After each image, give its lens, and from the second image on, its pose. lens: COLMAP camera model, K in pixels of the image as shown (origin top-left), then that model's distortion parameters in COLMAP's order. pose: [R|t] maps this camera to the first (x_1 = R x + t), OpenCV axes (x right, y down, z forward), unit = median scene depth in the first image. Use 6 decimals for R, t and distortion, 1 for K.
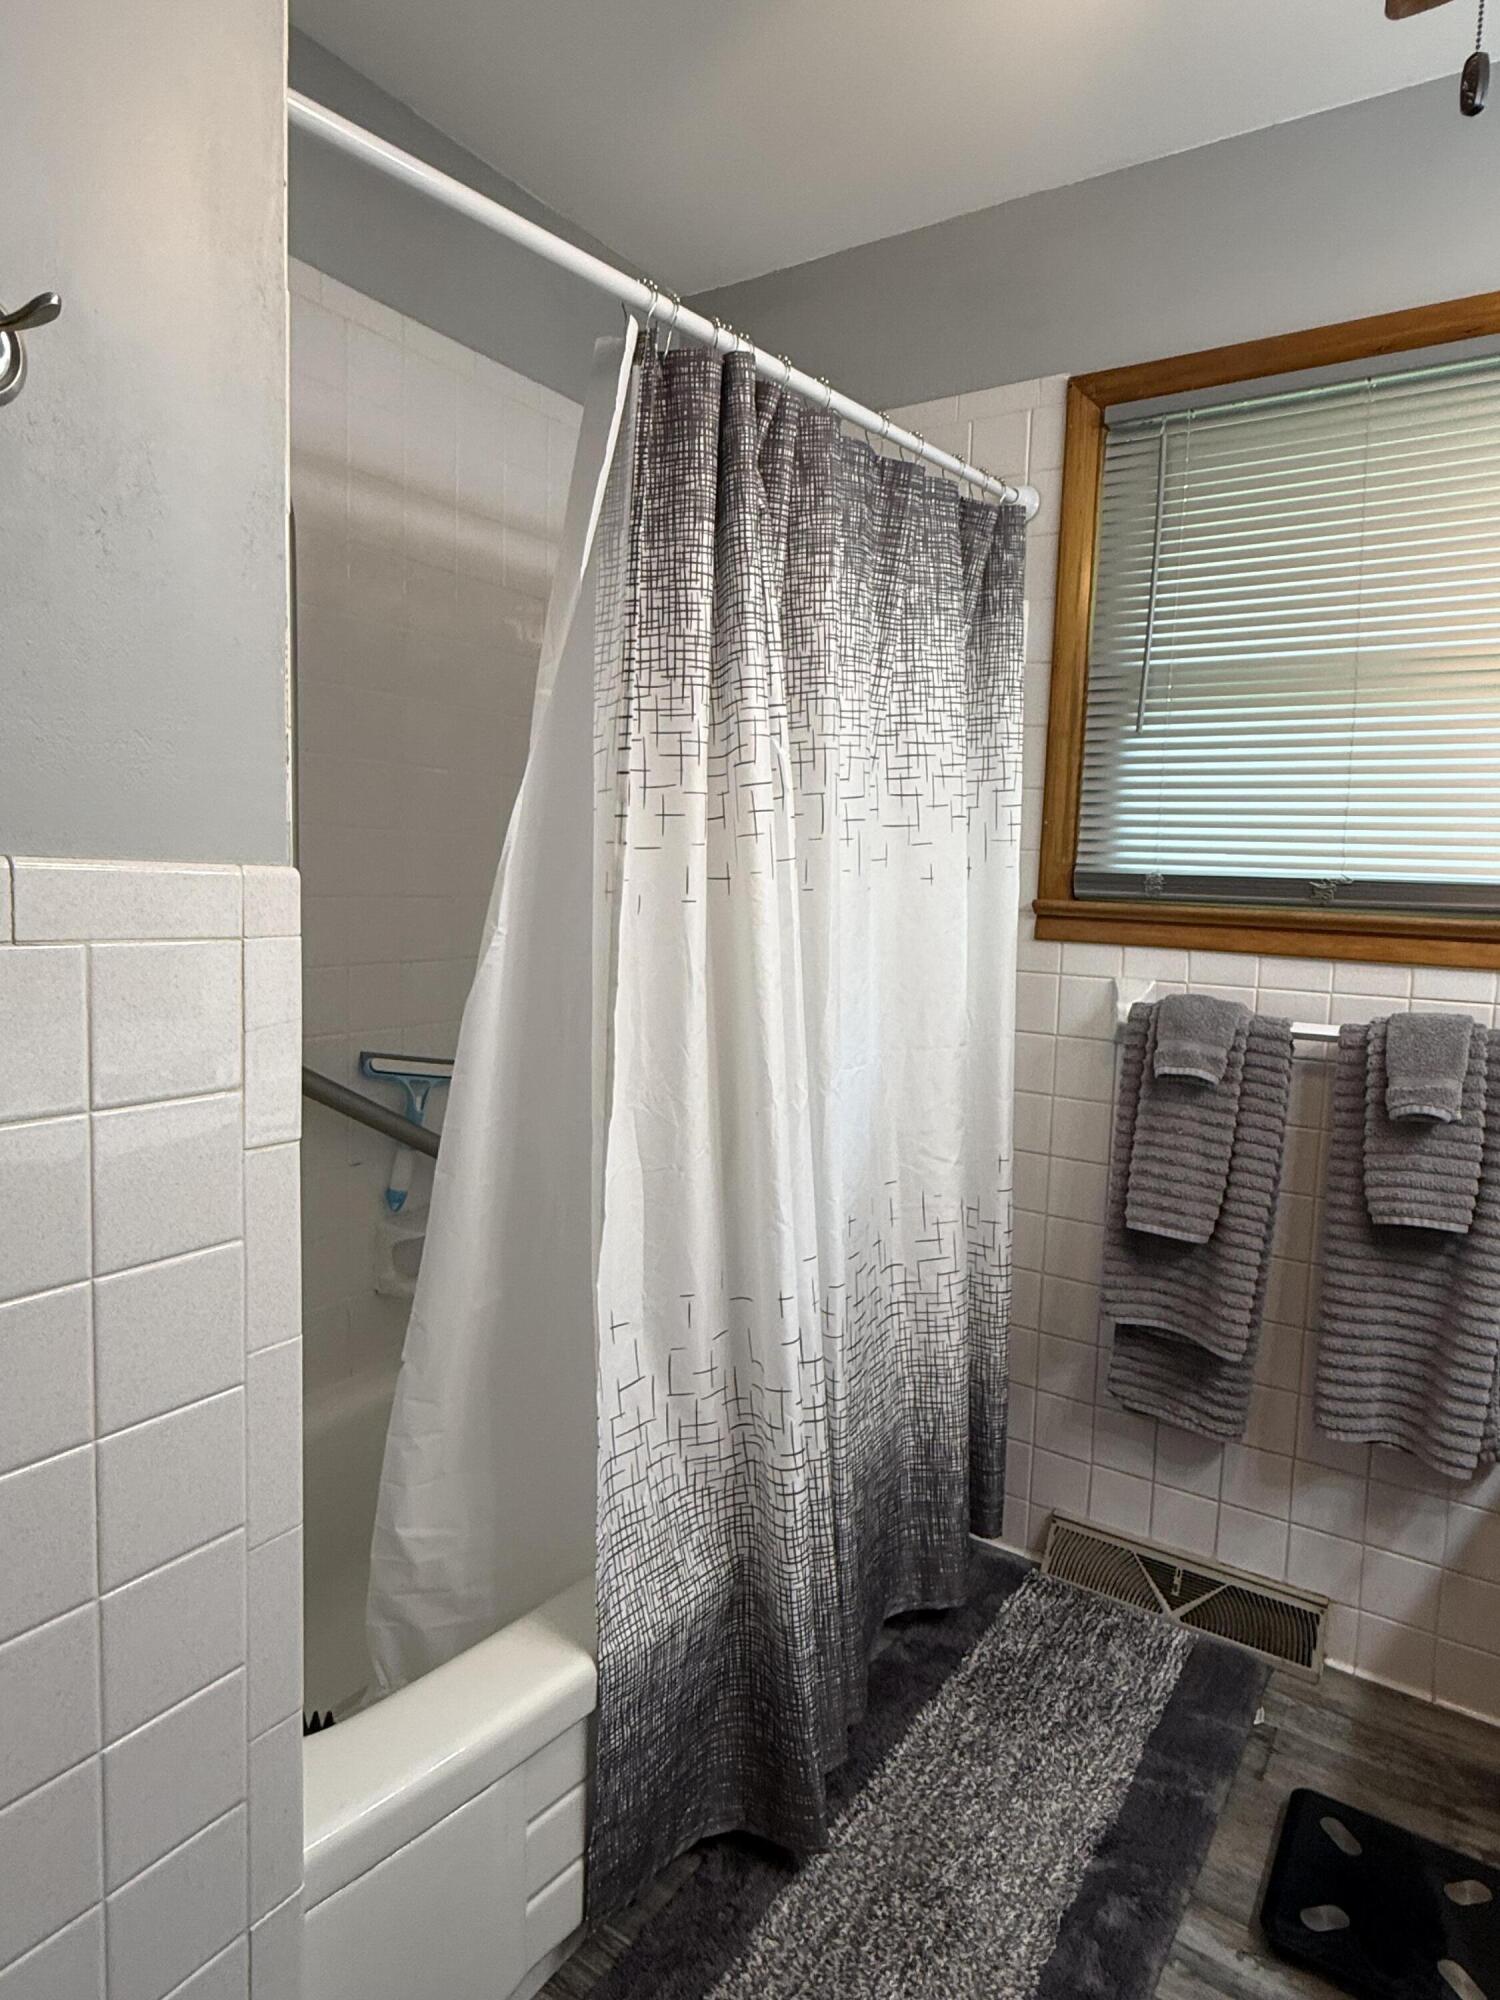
lens RADIAL K [[1175.7, 0, 752.6], [0, 1175.7, 991.6], [0, 0, 1]] dist [-0.002319, 0.002226]
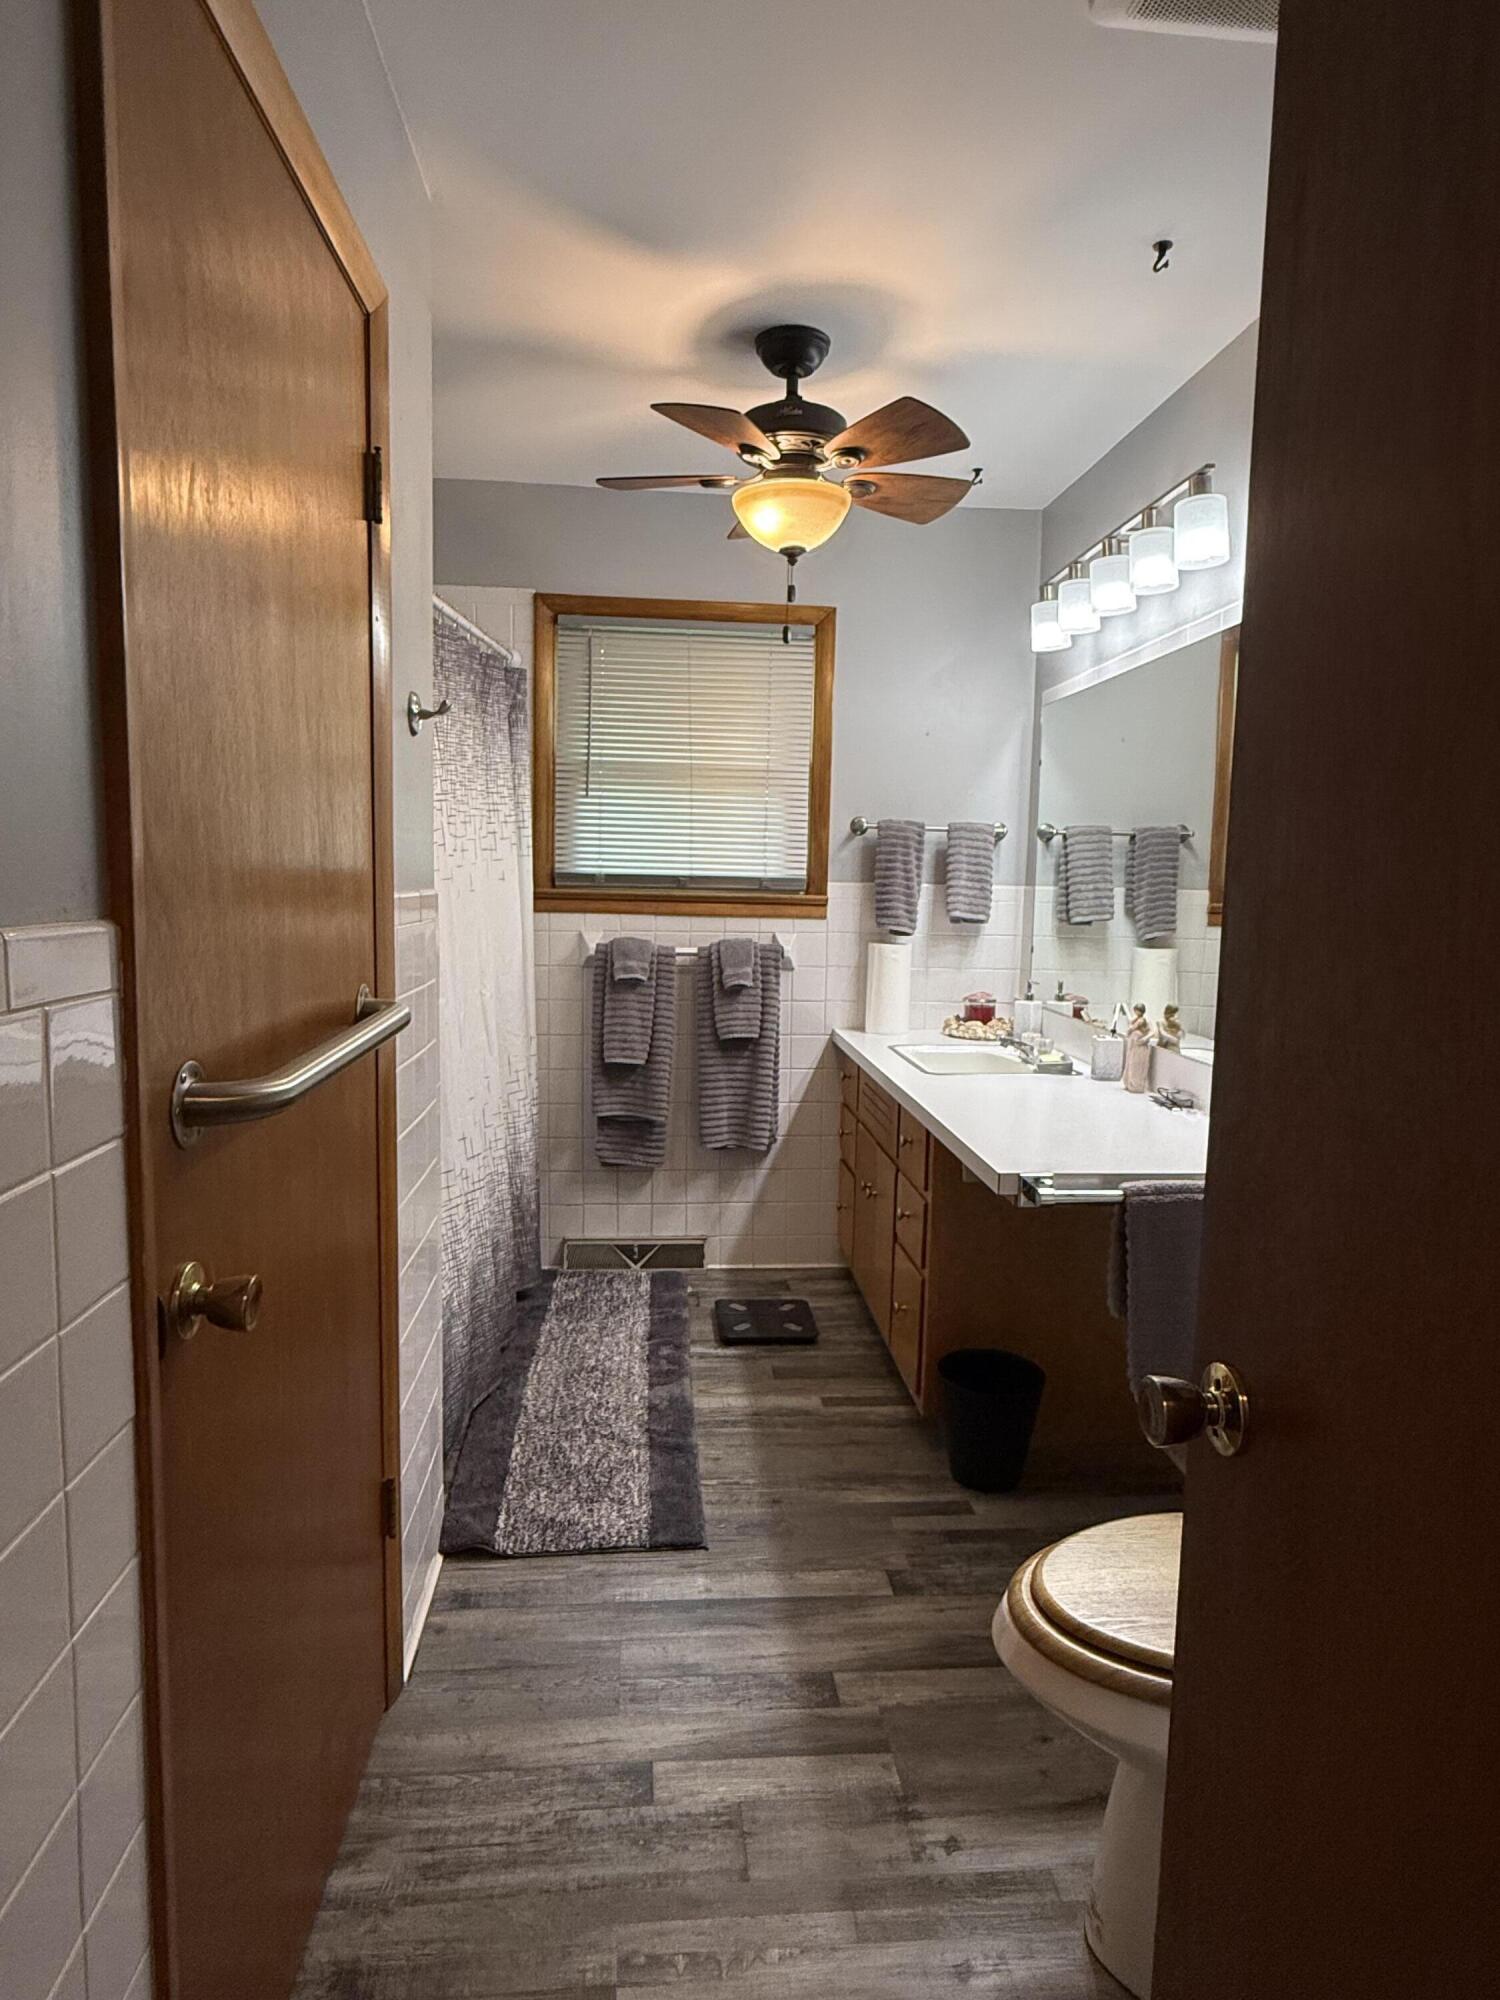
lens RADIAL K [[1175.7, 0, 752.6], [0, 1175.7, 991.6], [0, 0, 1]] dist [-0.002319, 0.002226]
pose [[0.784597, -0.078800, 0.614978, -0.670831], [0.066208, 0.996867, 0.043265, 0.022943], [-0.616461, 0.006771, 0.787356, -0.650214]]
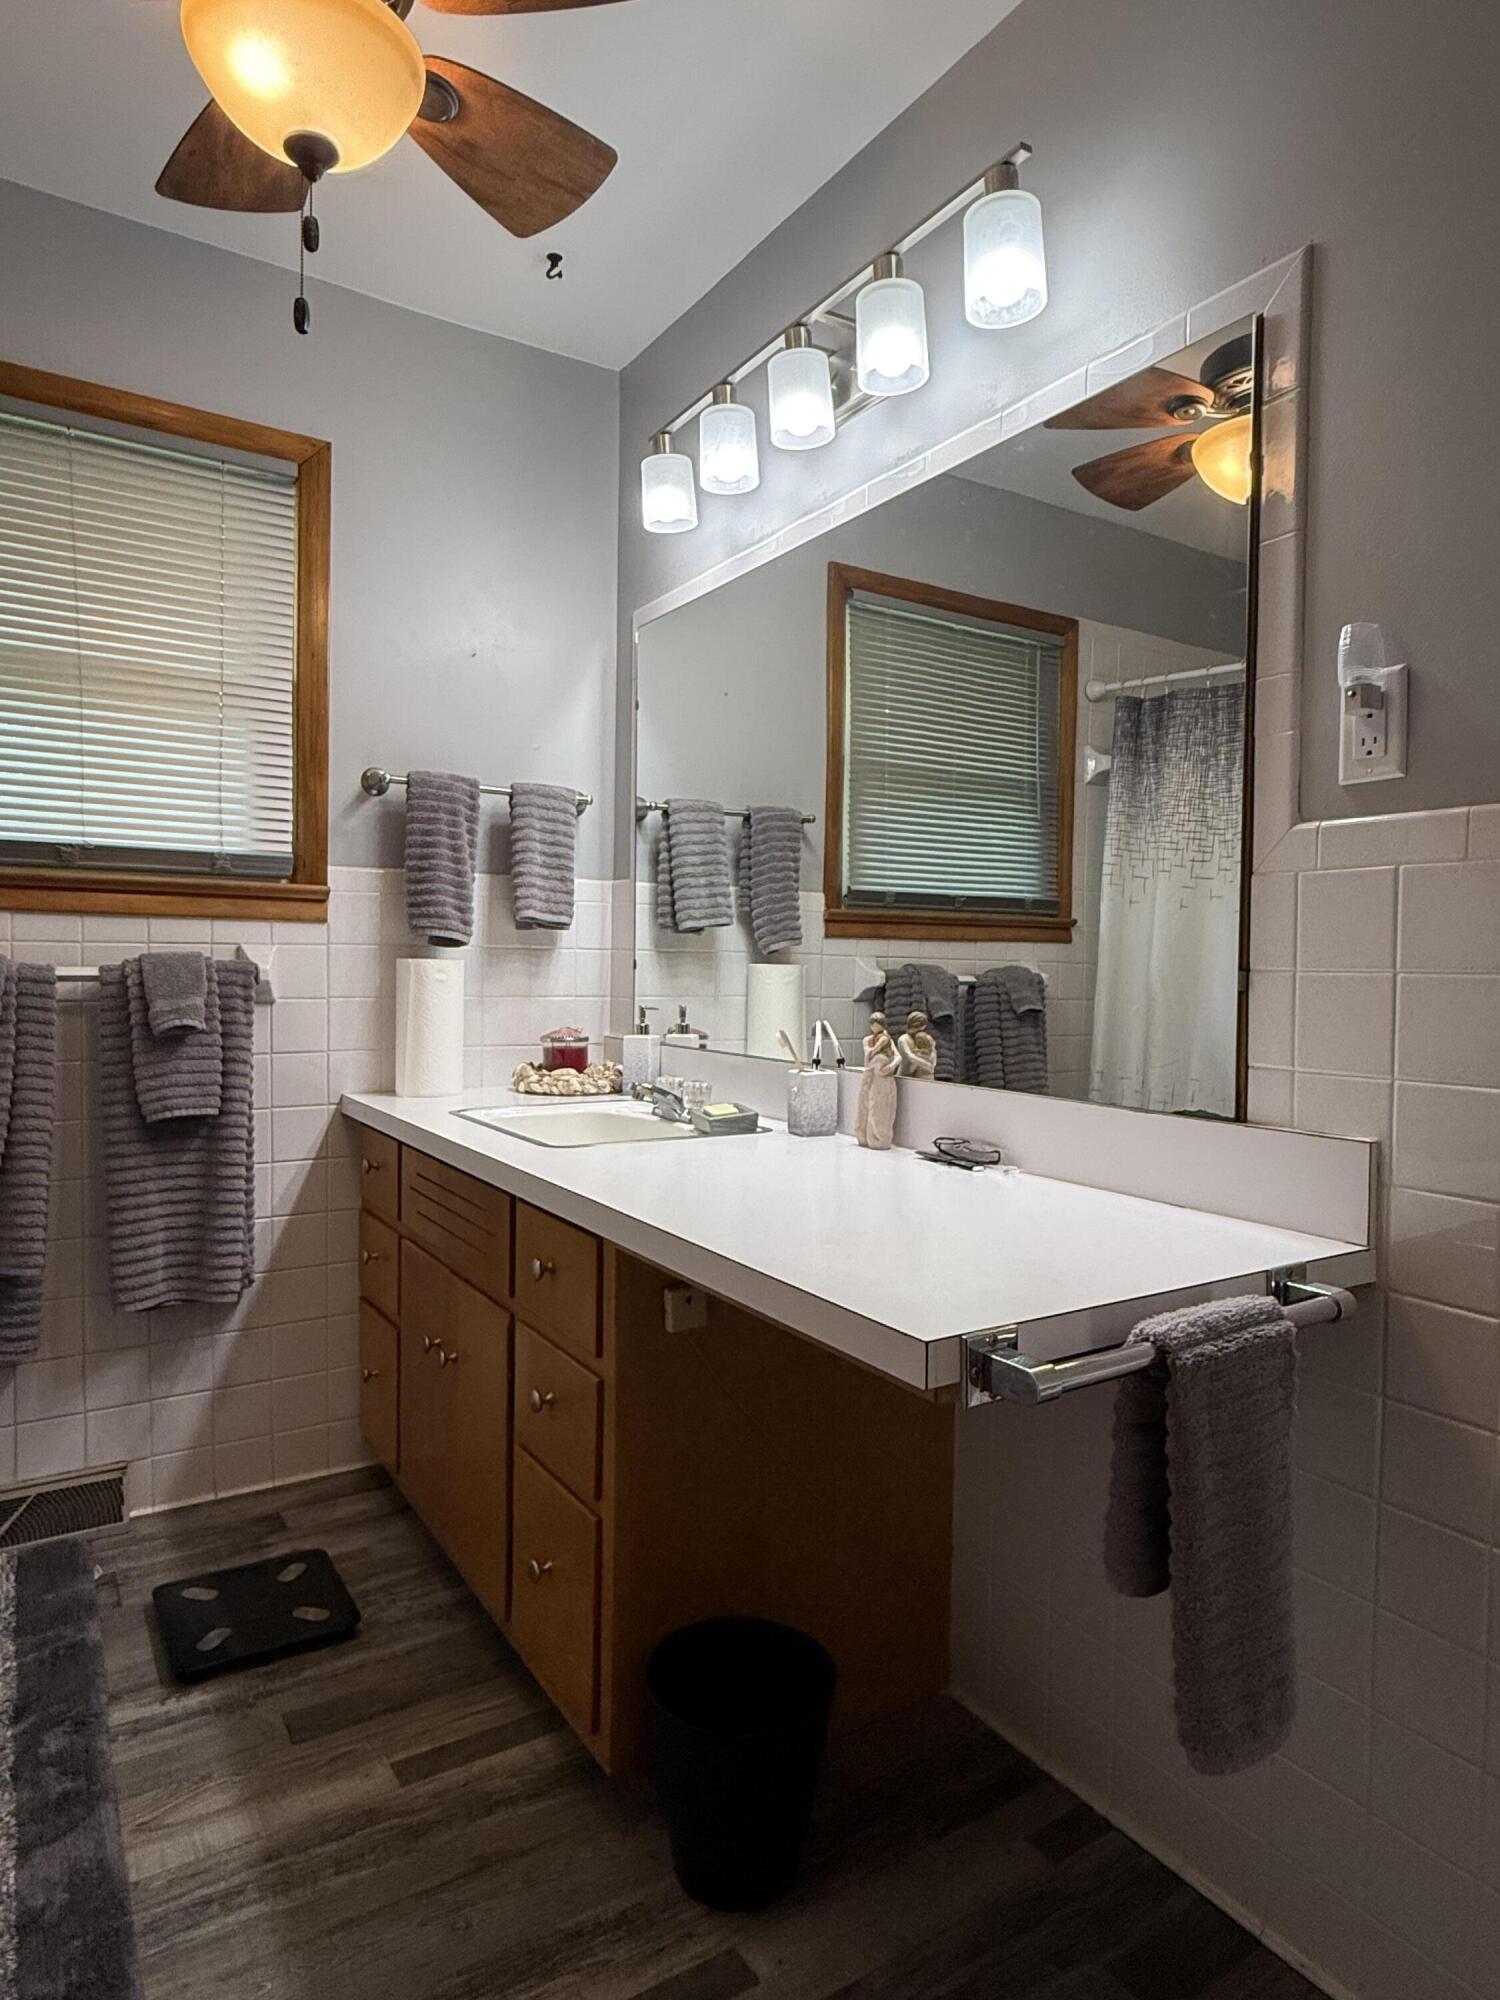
lens RADIAL K [[1175.9, 0, 751.6], [0, 1175.9, 1000.2], [0, 0, 1]] dist [0.001237, 0.001117]
pose [[0.408256, -0.057411, 0.911061, -0.308438], [0.089178, 0.995755, 0.022786, 0.092522], [-0.908501, 0.071944, 0.411642, -0.083707]]
